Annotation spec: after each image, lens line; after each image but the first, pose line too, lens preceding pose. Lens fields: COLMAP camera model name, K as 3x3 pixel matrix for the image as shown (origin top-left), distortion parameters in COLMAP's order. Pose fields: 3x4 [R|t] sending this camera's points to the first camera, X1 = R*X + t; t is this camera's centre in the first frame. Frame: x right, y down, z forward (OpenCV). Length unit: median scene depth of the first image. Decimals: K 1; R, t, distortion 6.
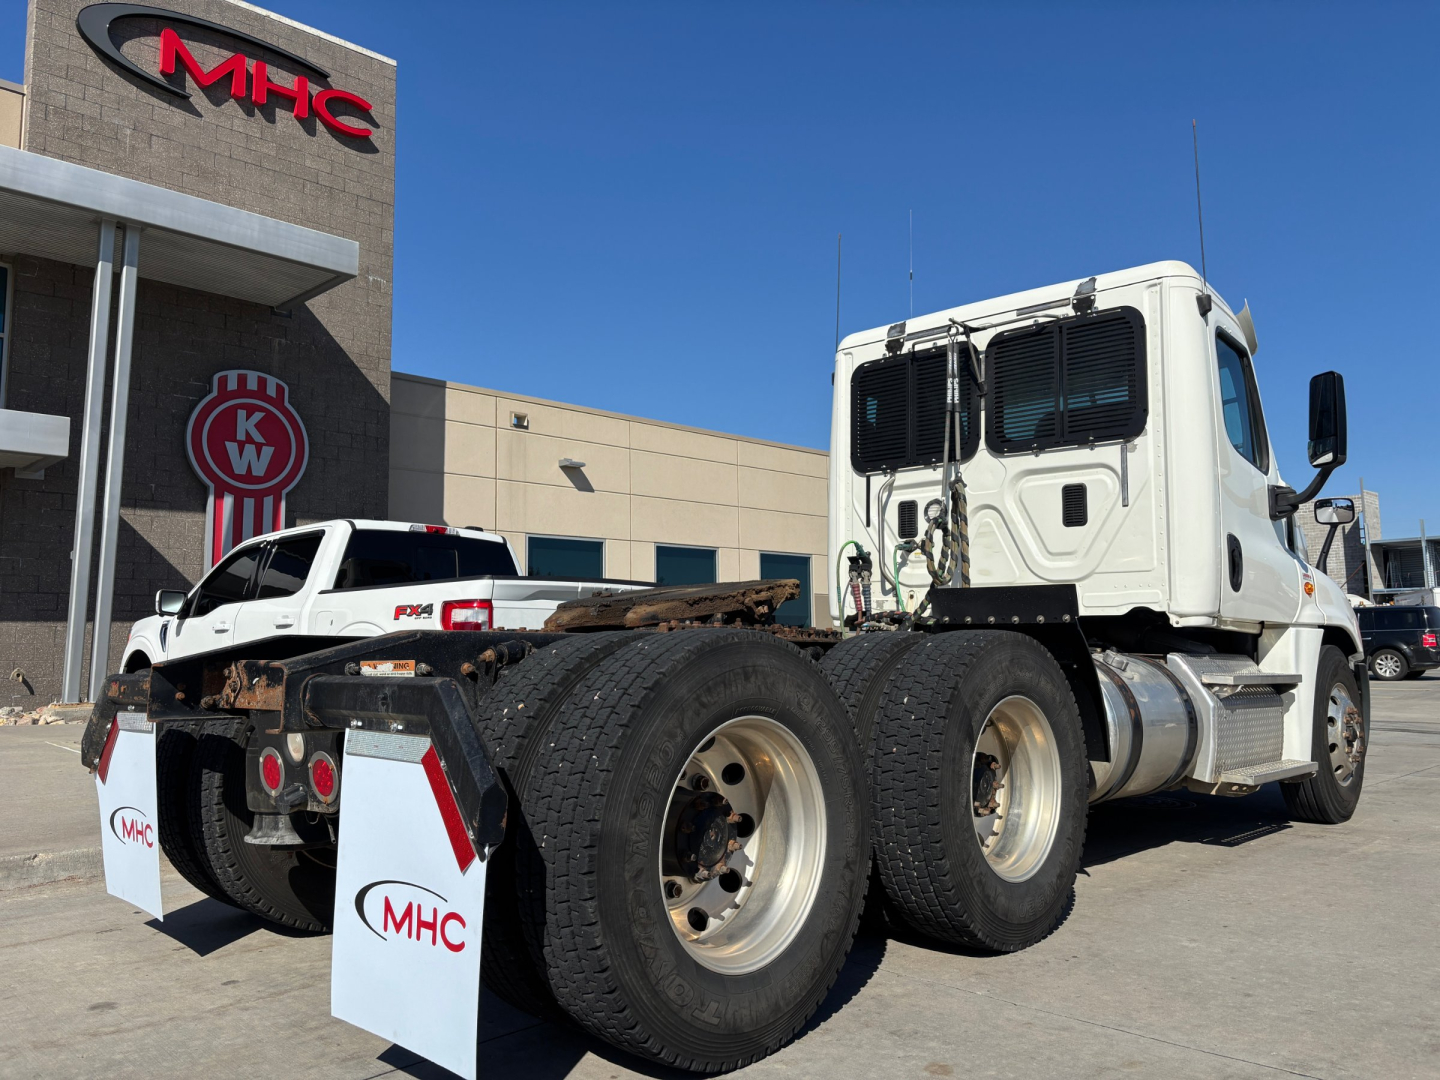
lens RADIAL K [[1082.2, 0, 723.5], [0, 1082.2, 533.4], [0, 0, 1]] dist [0.028128, -0.040839]
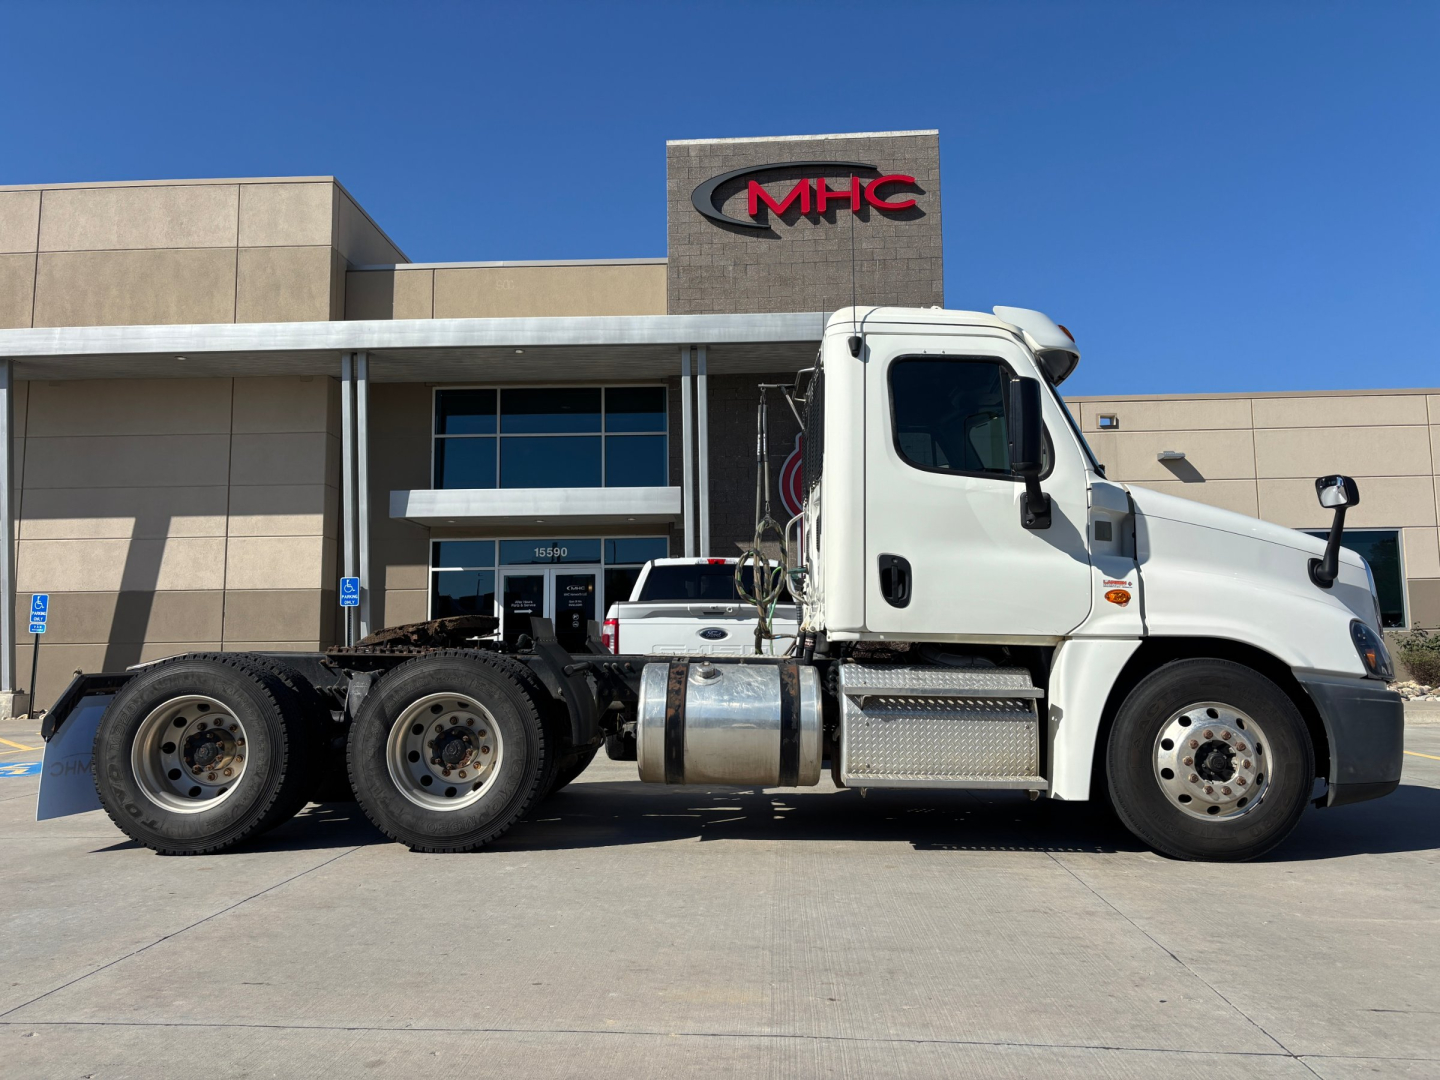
lens RADIAL K [[1082.2, 0, 722.7], [0, 1082.2, 536.7], [0, 0, 1]] dist [0.028128, -0.040839]
pose [[0.664042, -0.069723, -0.744437, 0.417705], [0.079103, 0.996606, -0.022780, -0.002086], [0.743499, -0.043760, 0.667304, 0.063867]]
